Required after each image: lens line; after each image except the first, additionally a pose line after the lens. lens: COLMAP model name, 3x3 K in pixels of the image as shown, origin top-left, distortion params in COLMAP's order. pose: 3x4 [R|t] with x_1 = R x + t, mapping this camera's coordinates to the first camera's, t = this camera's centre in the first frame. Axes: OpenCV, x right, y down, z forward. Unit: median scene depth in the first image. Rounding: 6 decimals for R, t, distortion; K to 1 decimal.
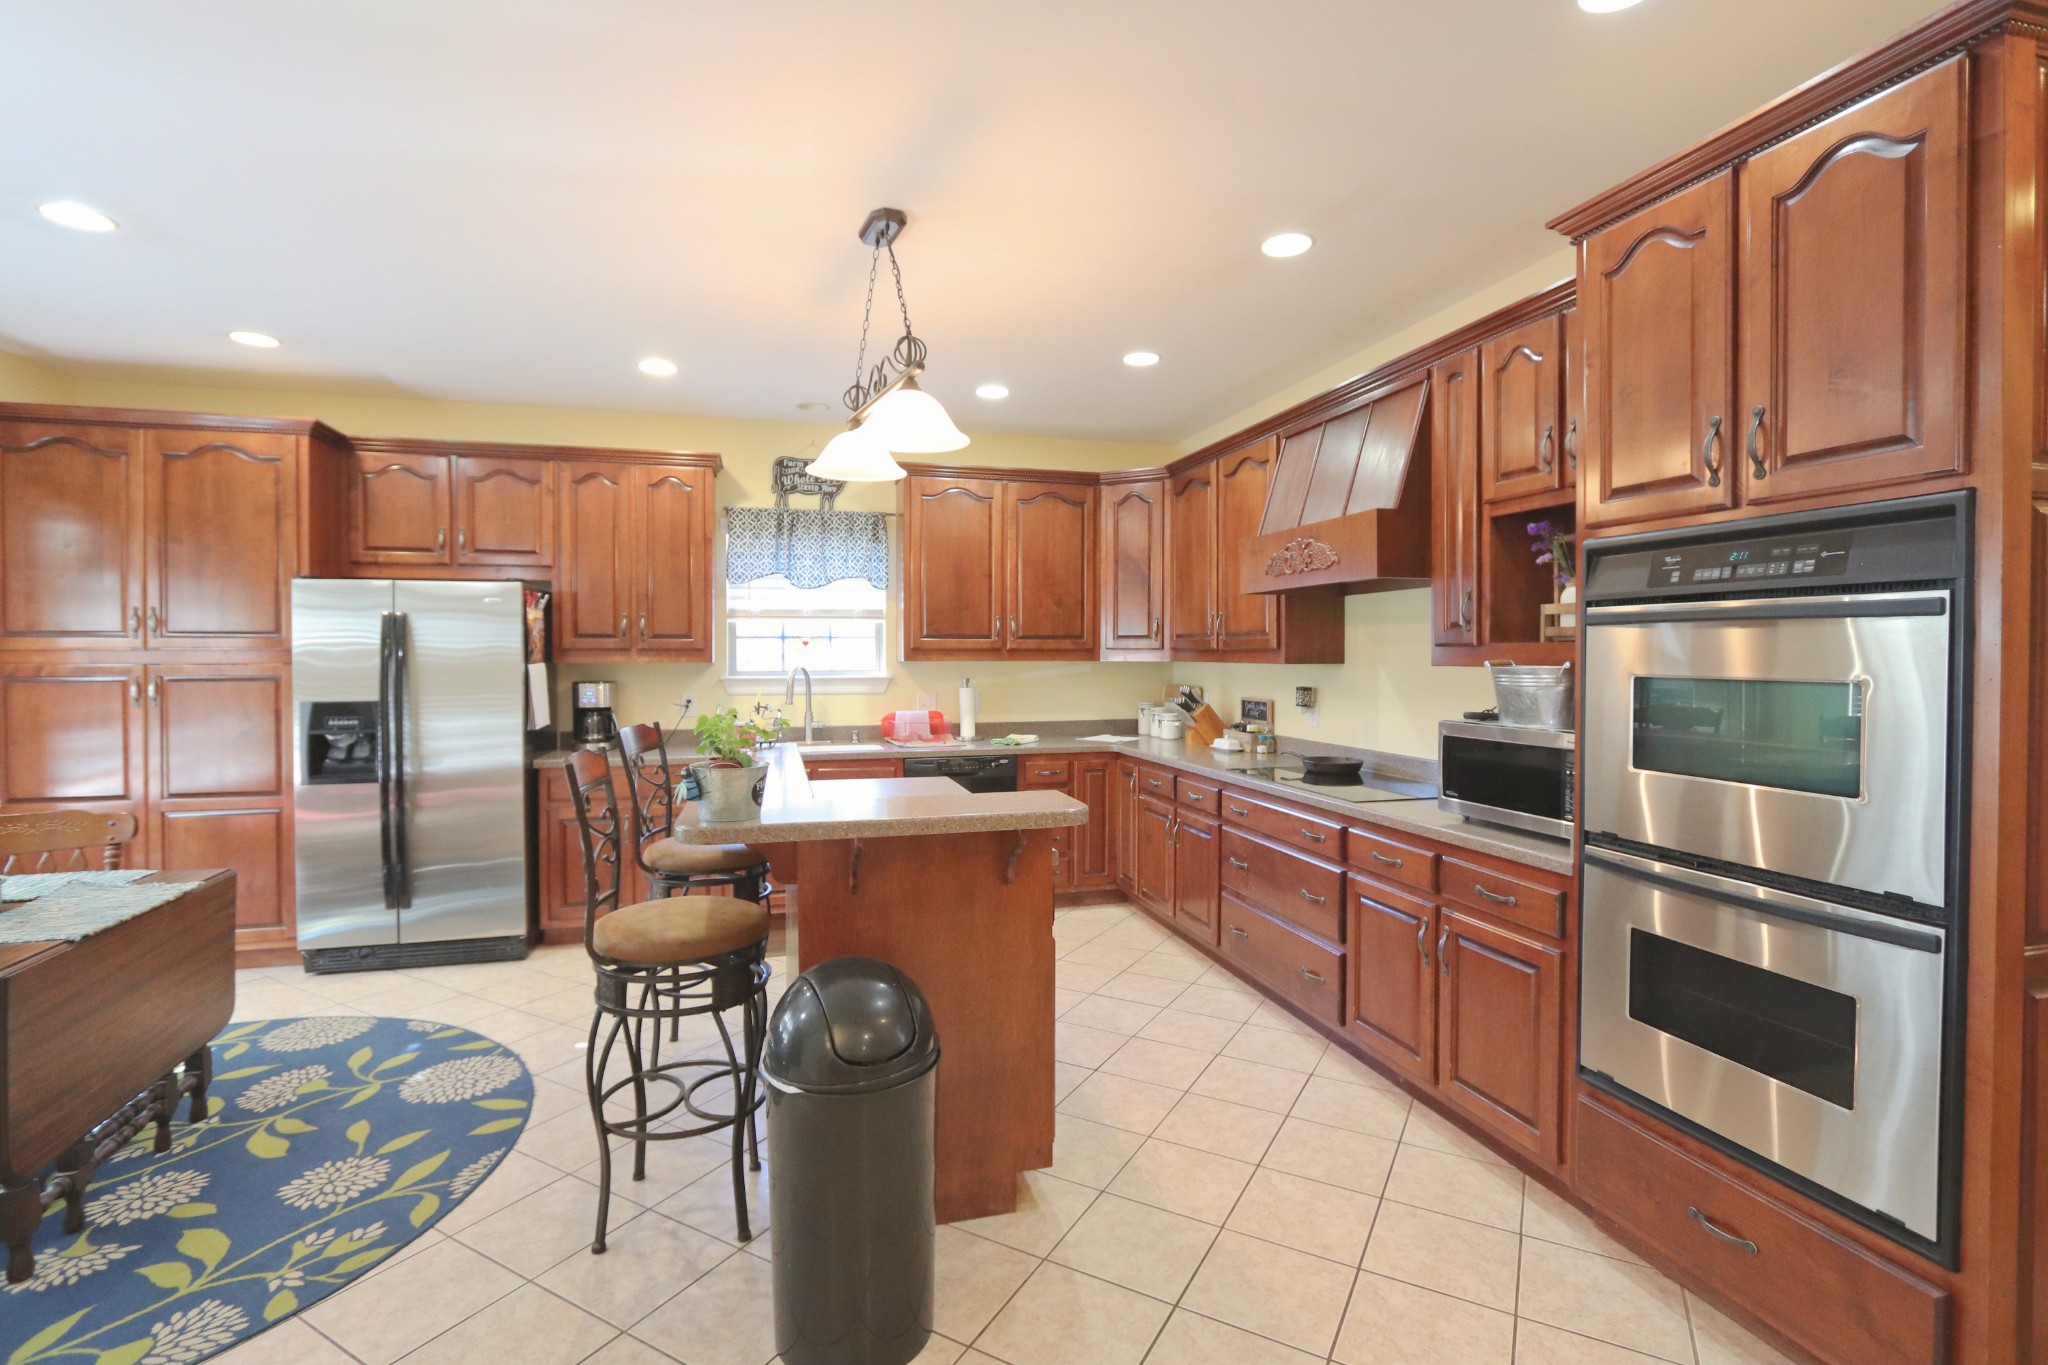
lens RADIAL K [[939.5, 0, 1020.3], [0, 939.5, 671.3], [0, 0, 1]] dist [-0.017433, 0.002048]
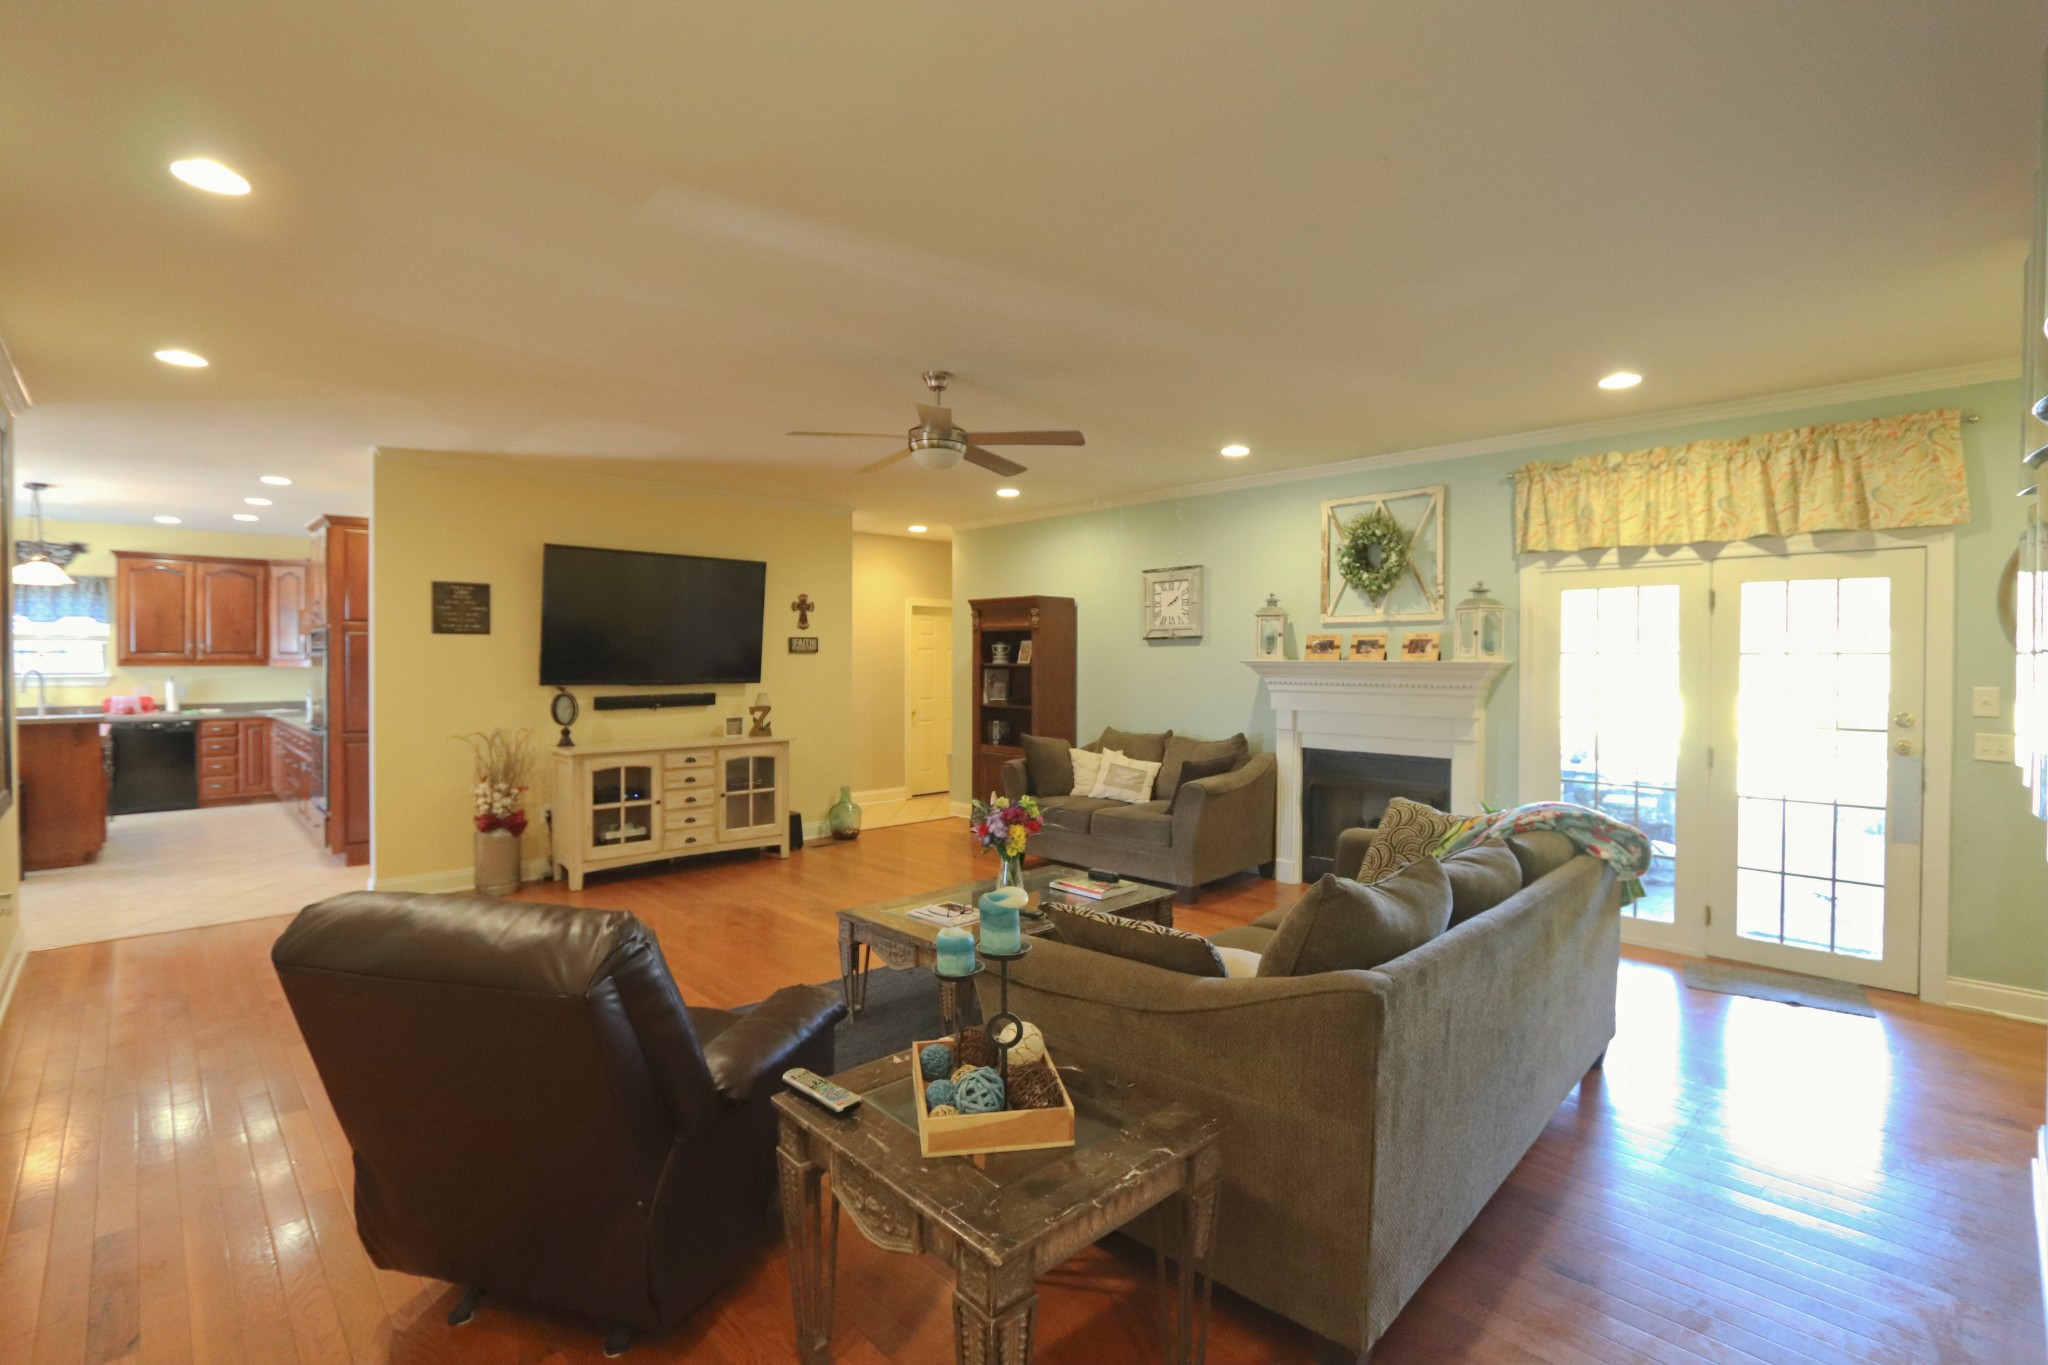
lens RADIAL K [[939.5, 0, 1024.3], [0, 939.5, 674.4], [0, 0, 1]] dist [-0.017433, 0.002048]
pose [[0.879634, -0.001393, 0.475649, 0.598254], [0.002208, 0.999997, -0.001154, 0.010484], [-0.475646, 0.002065, 0.879634, -1.430680]]
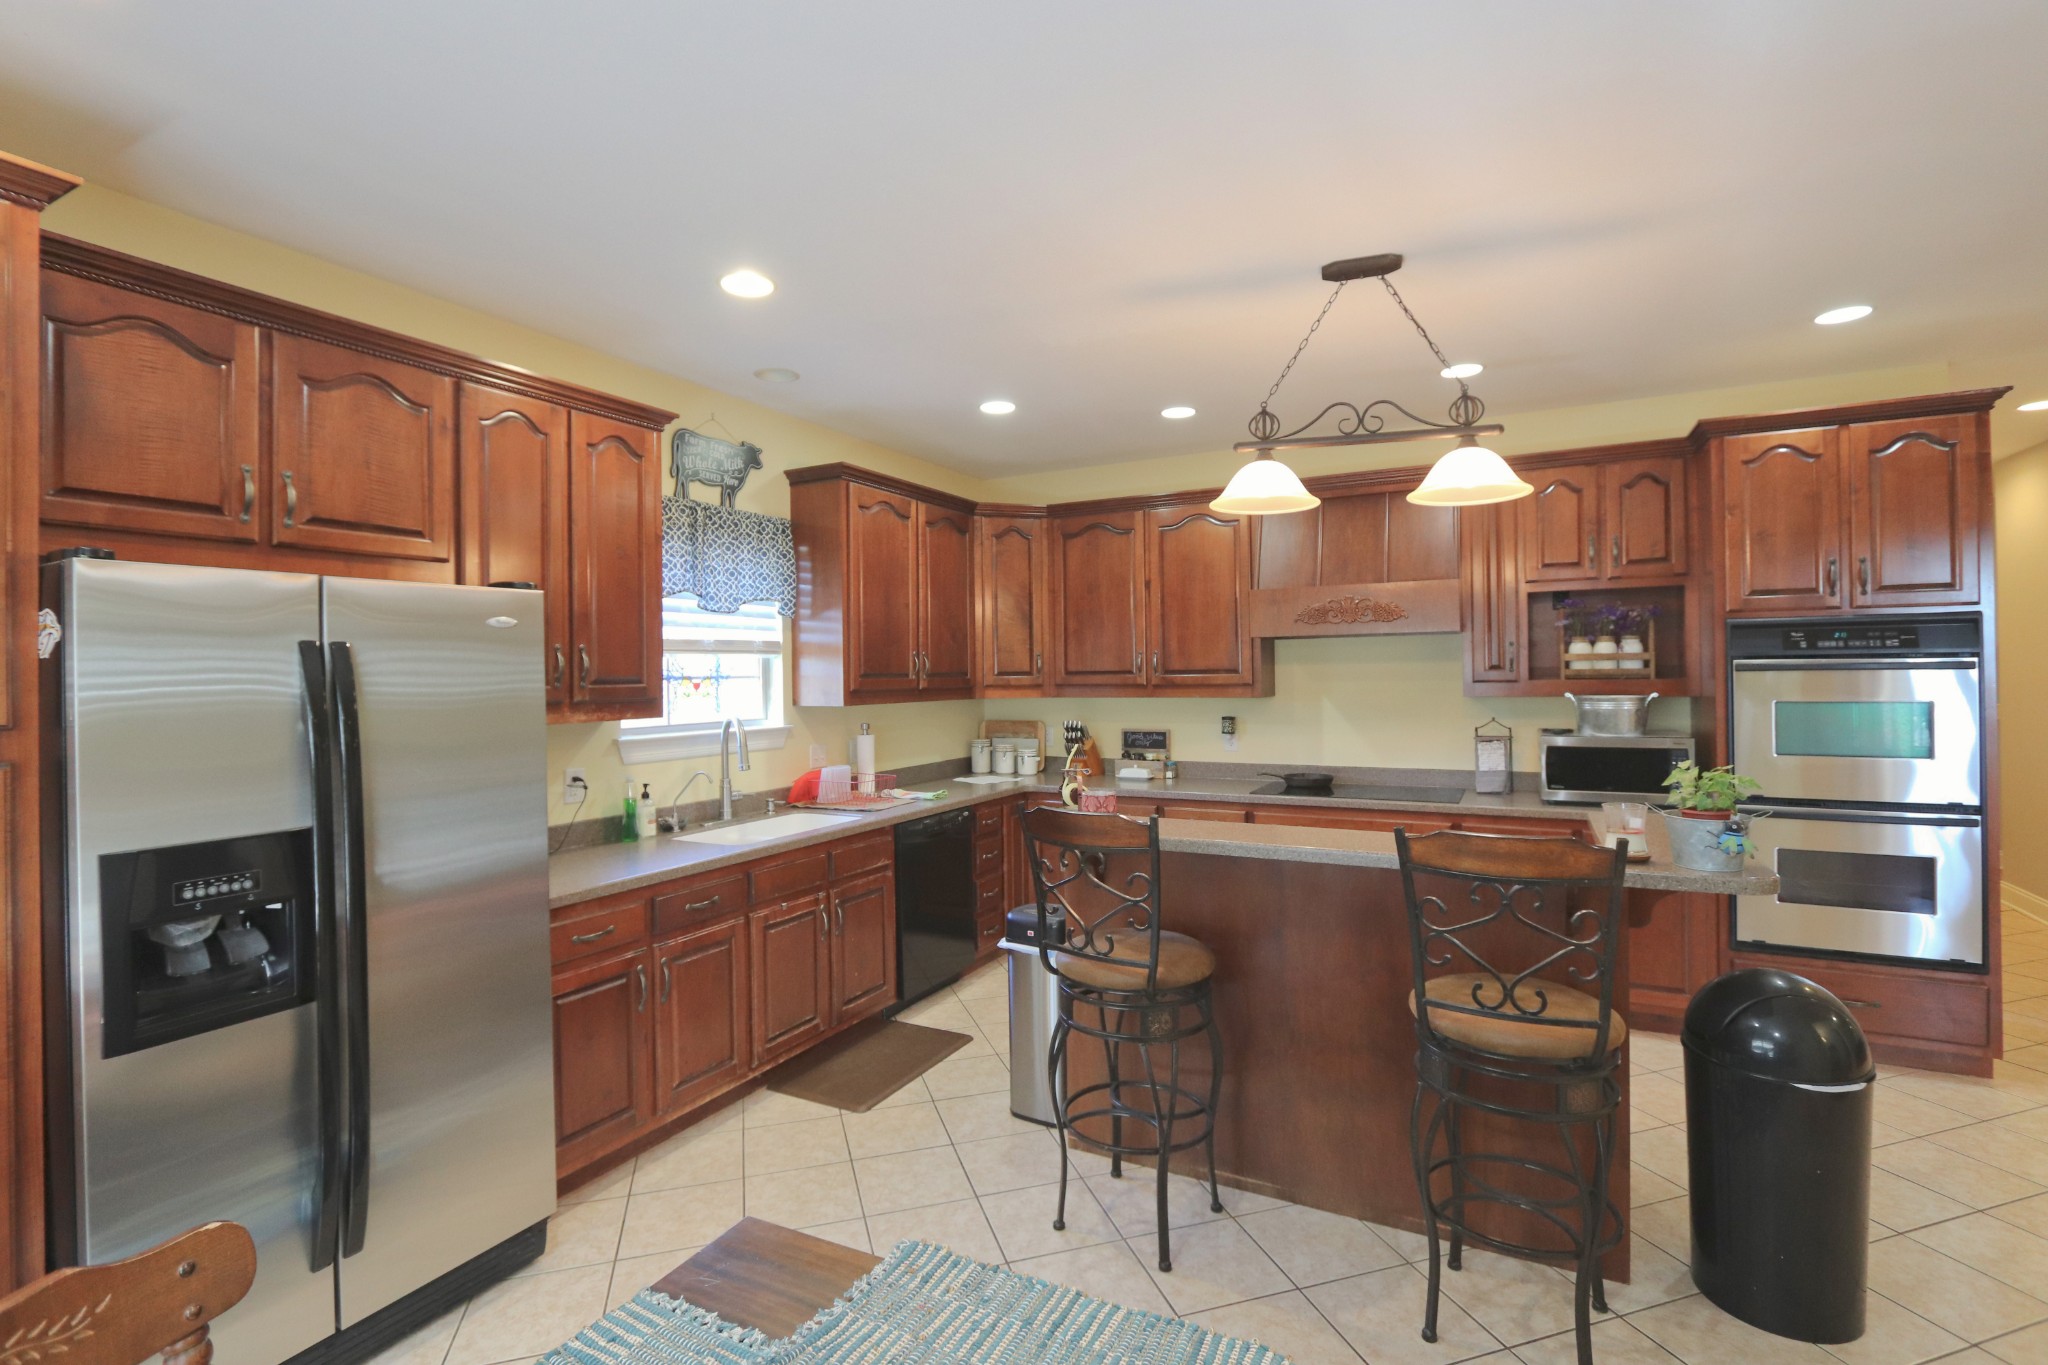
lens RADIAL K [[939.5, 0, 1021.0], [0, 939.5, 673.8], [0, 0, 1]] dist [-0.017433, 0.002048]
pose [[0.691720, -0.009526, 0.722103, -0.690479], [0.027155, 0.999549, -0.012827, -0.027432], [-0.721655, 0.028481, 0.691667, 0.368480]]
